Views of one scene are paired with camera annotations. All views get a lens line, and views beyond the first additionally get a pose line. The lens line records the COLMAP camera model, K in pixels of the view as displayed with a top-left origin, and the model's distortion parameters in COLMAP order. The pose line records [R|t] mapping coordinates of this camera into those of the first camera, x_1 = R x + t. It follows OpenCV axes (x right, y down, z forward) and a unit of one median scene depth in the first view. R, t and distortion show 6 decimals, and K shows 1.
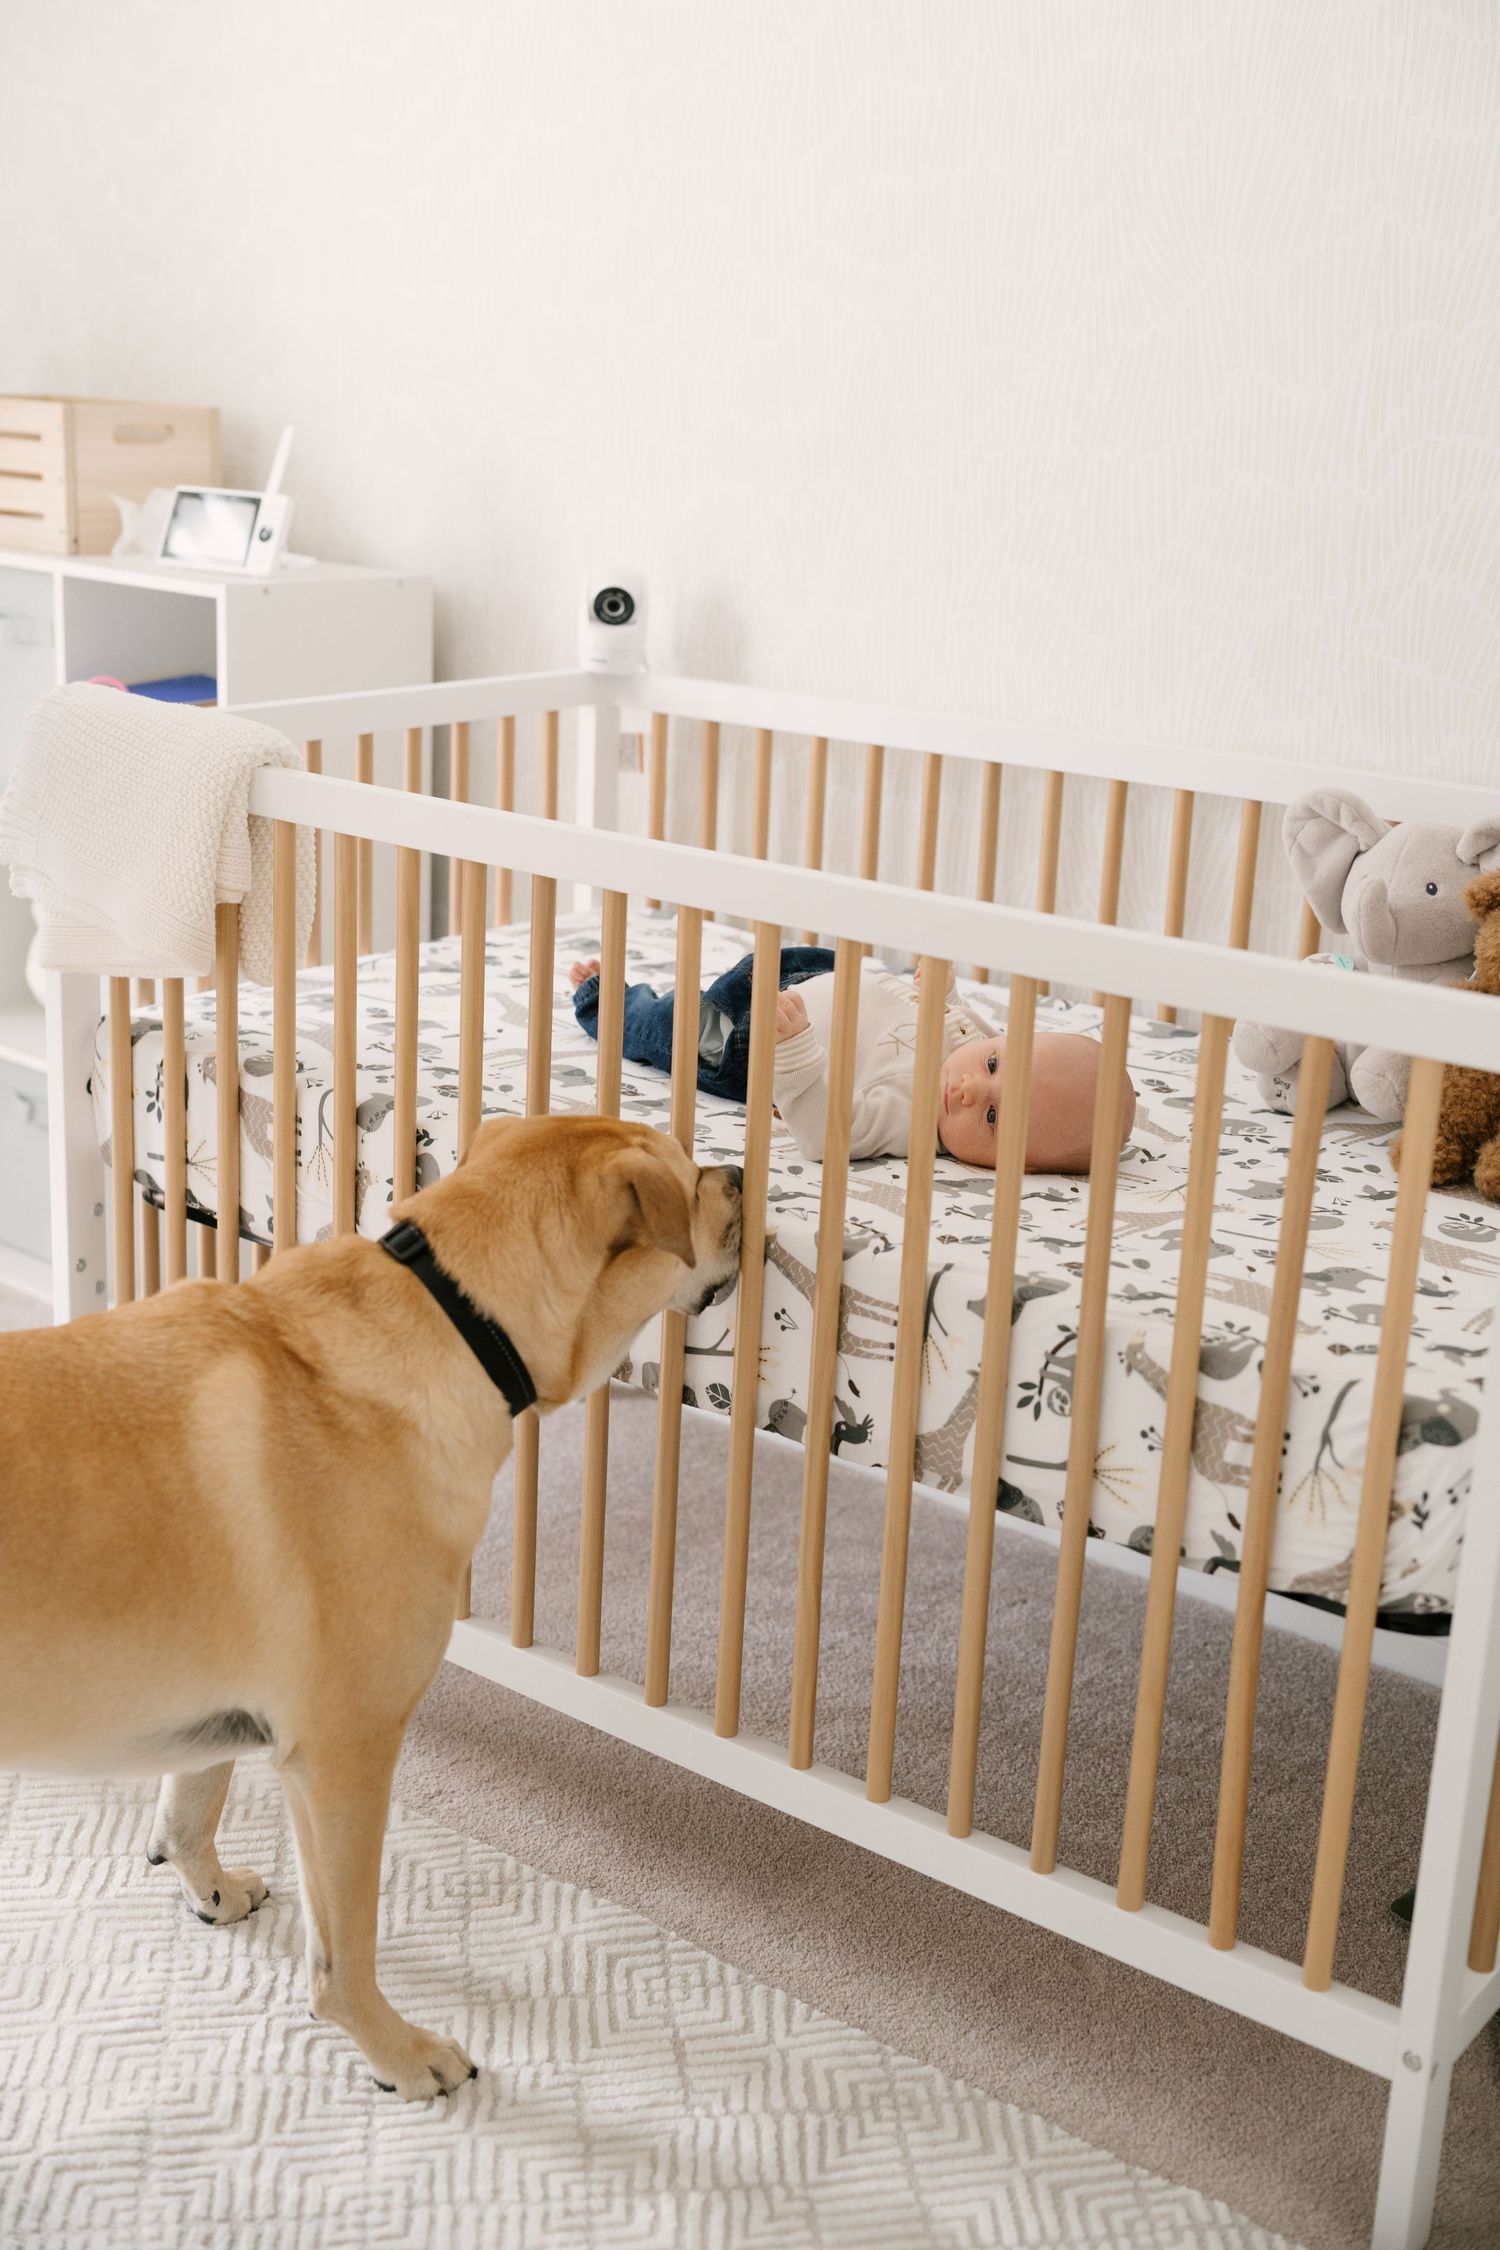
lens RADIAL K [[2577.8, 0, 750.0], [0, 2577.8, 1125.0], [0, 0, 1]] dist [0.153356, 0.019490]
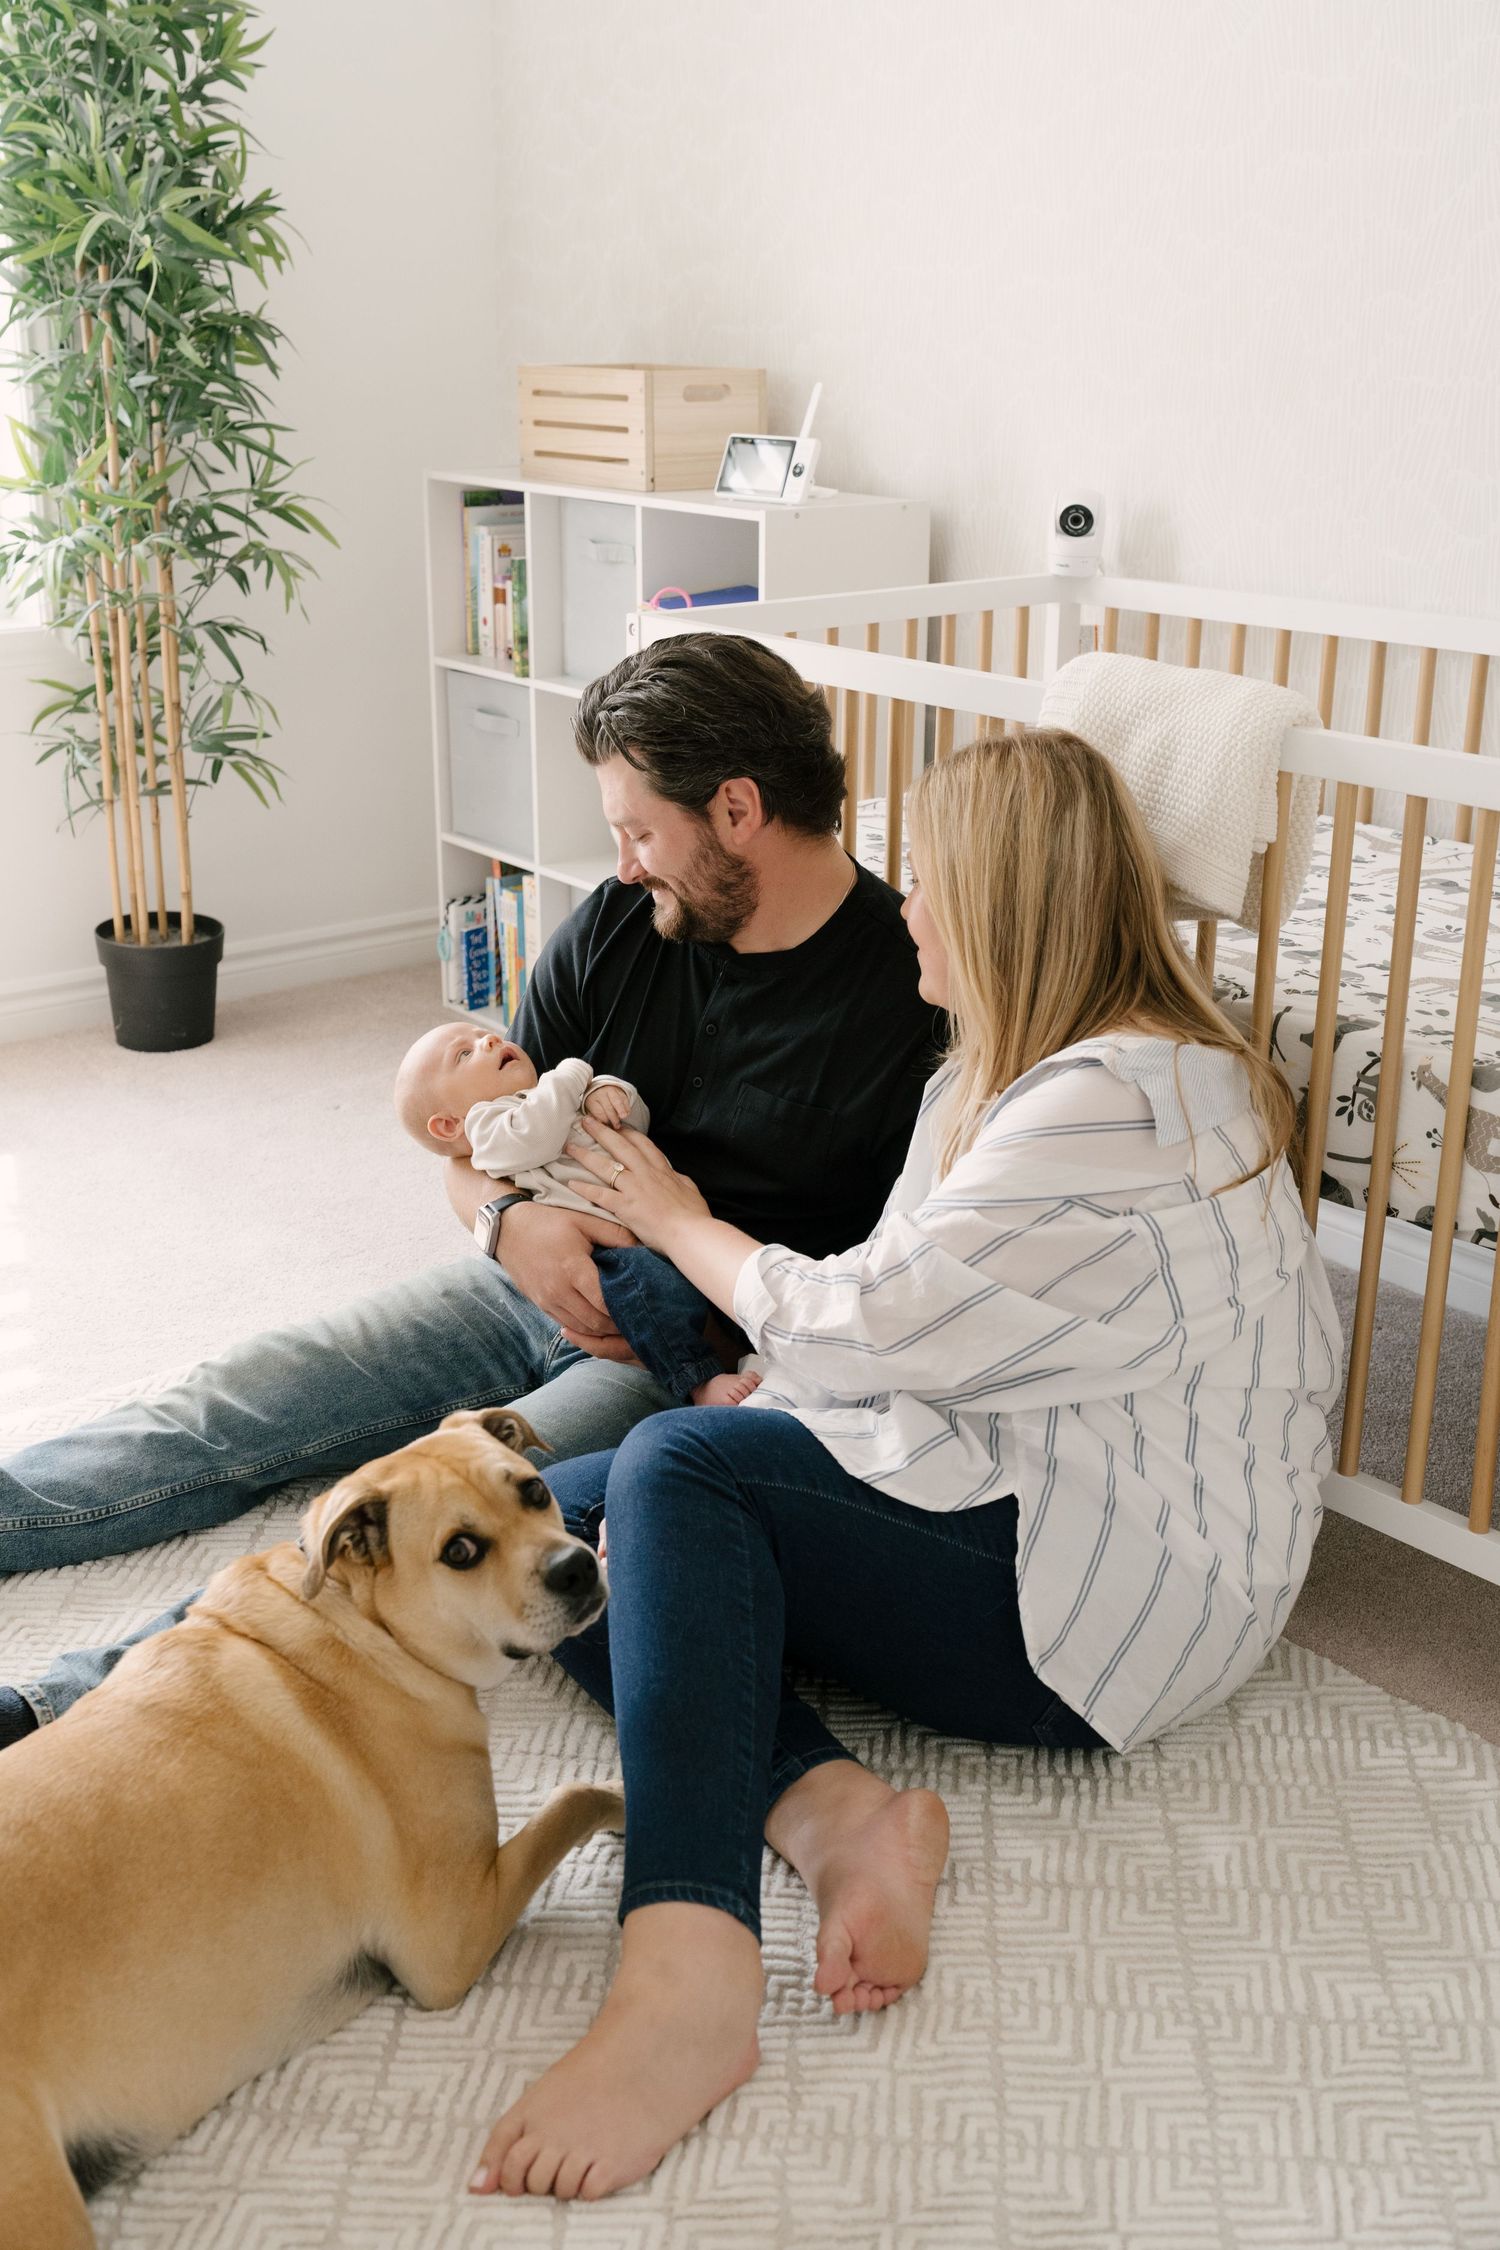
lens RADIAL K [[2415.6, 0, 750.0], [0, 2415.6, 1125.0], [0, 0, 1]] dist [-0.000707, 0.009263]
pose [[0.980277, 0.042371, -0.193031, 0.047198], [-0.034692, 0.998473, 0.042988, 0.069723], [0.194558, -0.035444, 0.980250, -0.271300]]
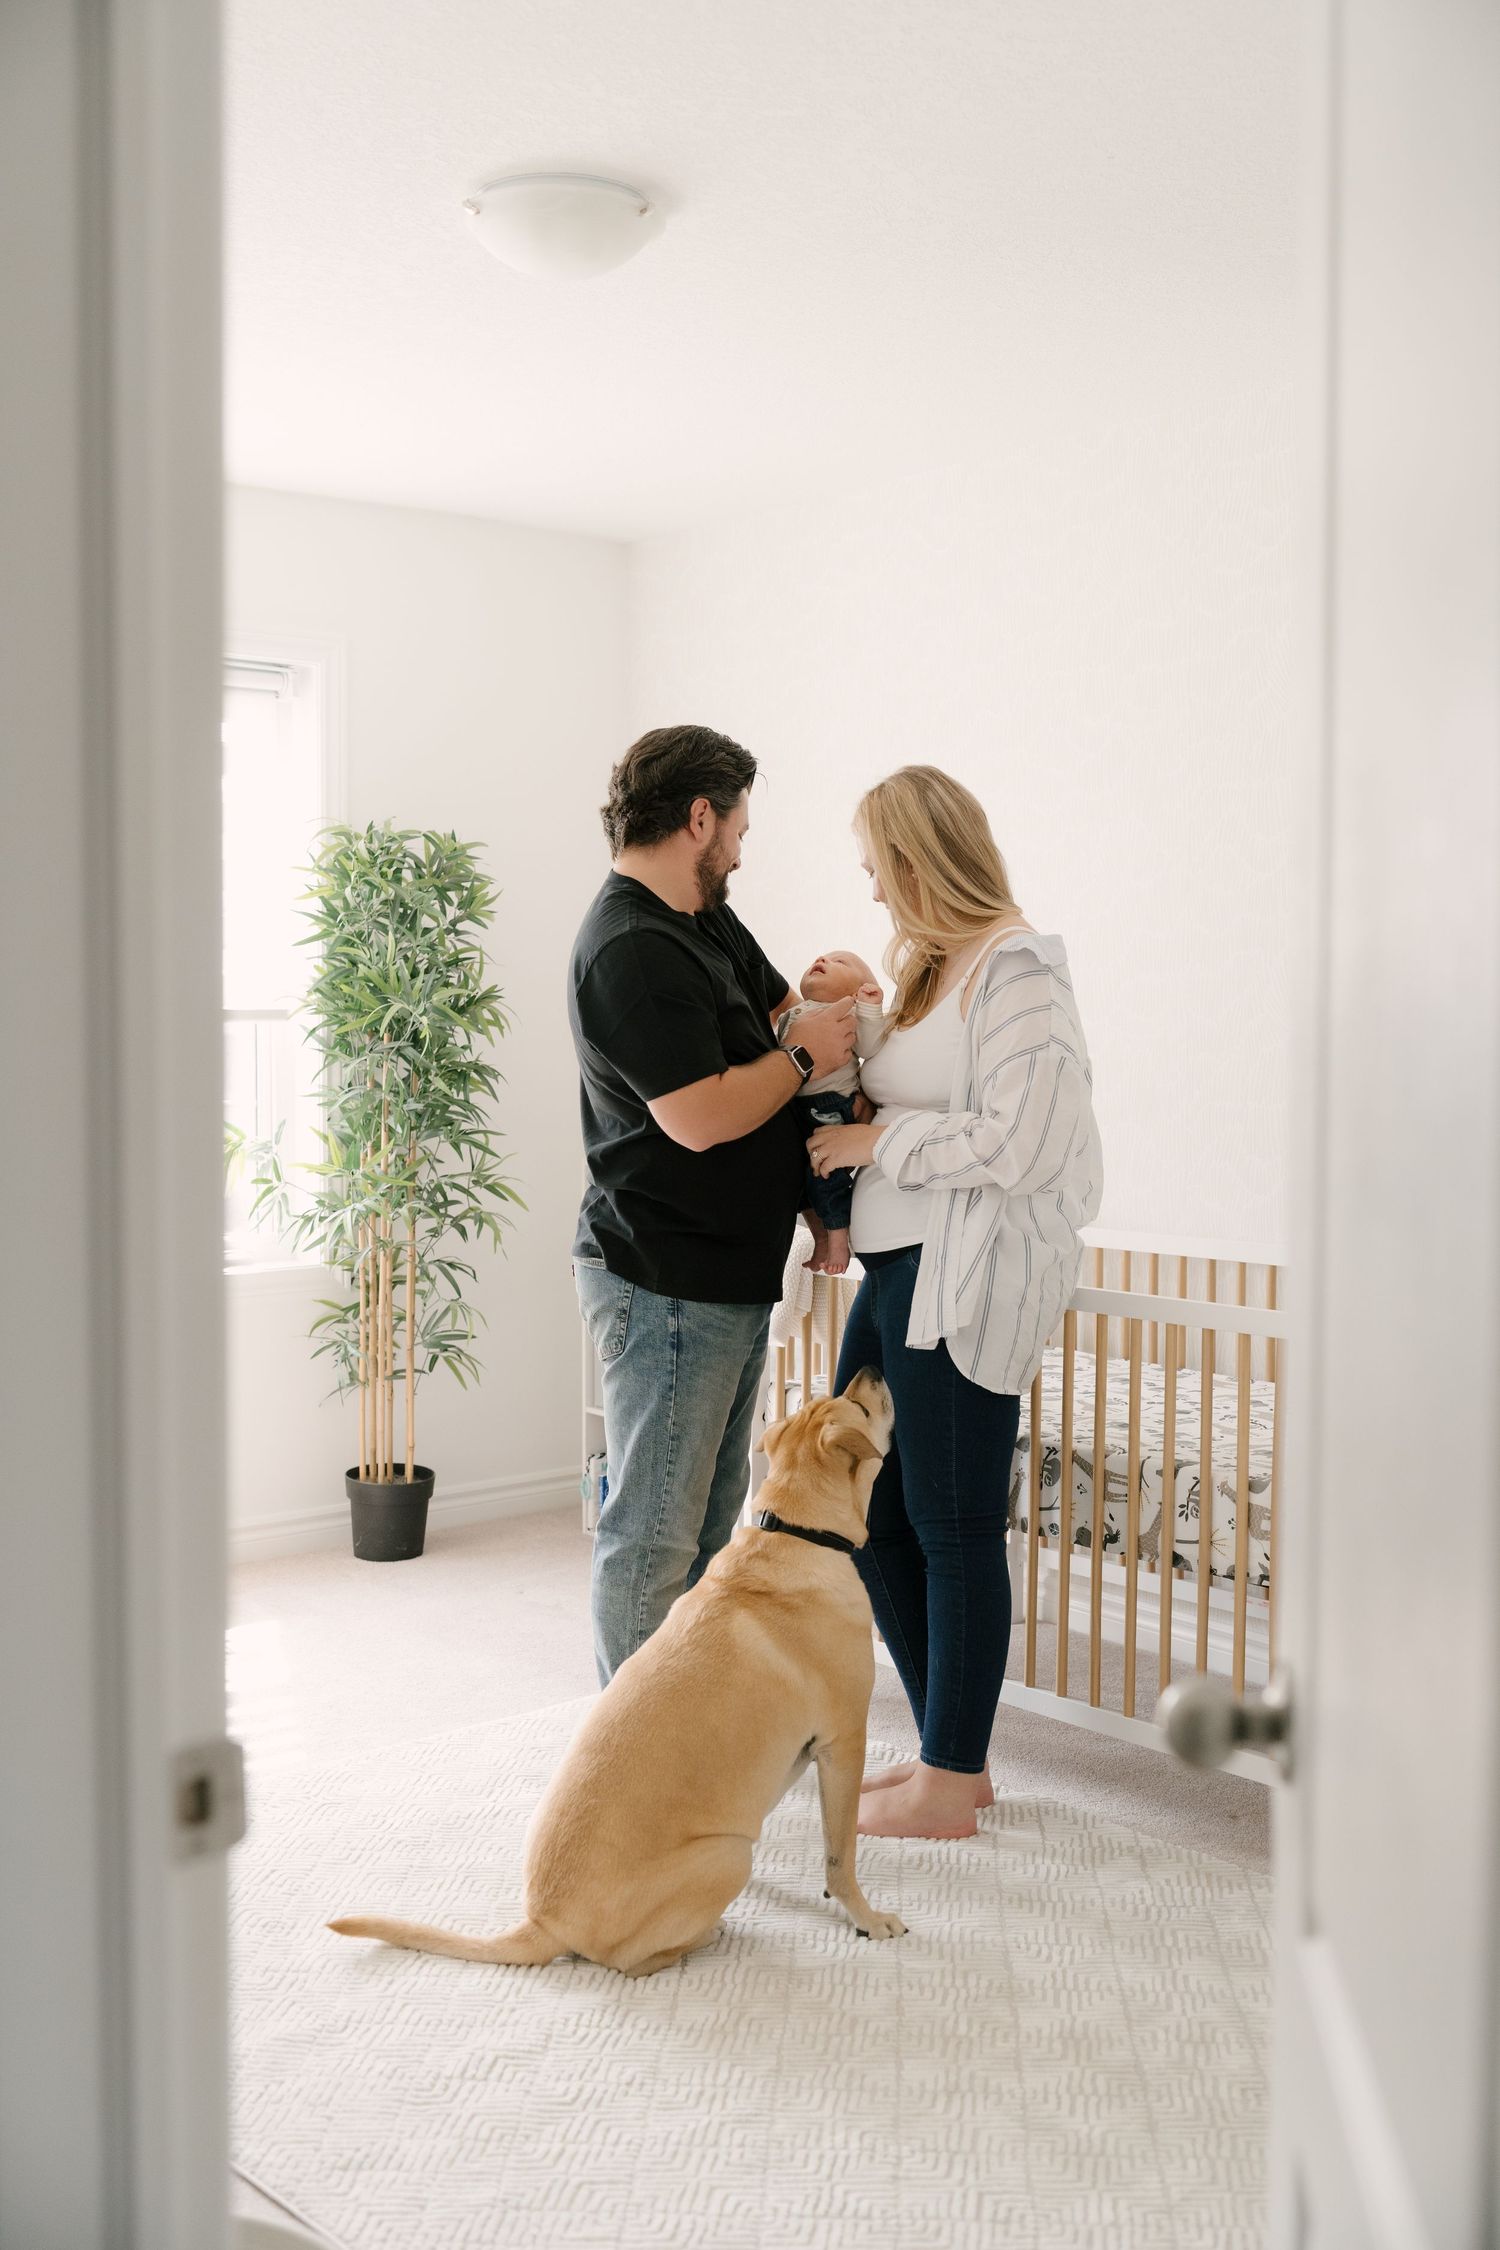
lens RADIAL K [[2253.1, 0, 750.0], [0, 2253.1, 1125.0], [0, 0, 1]] dist [-0.015866, -0.009725]
pose [[0.980356, -0.017545, -0.196457, 0.126767], [-0.029626, 0.971636, -0.234618, 0.246852], [0.195001, 0.235829, 0.952029, -1.042870]]
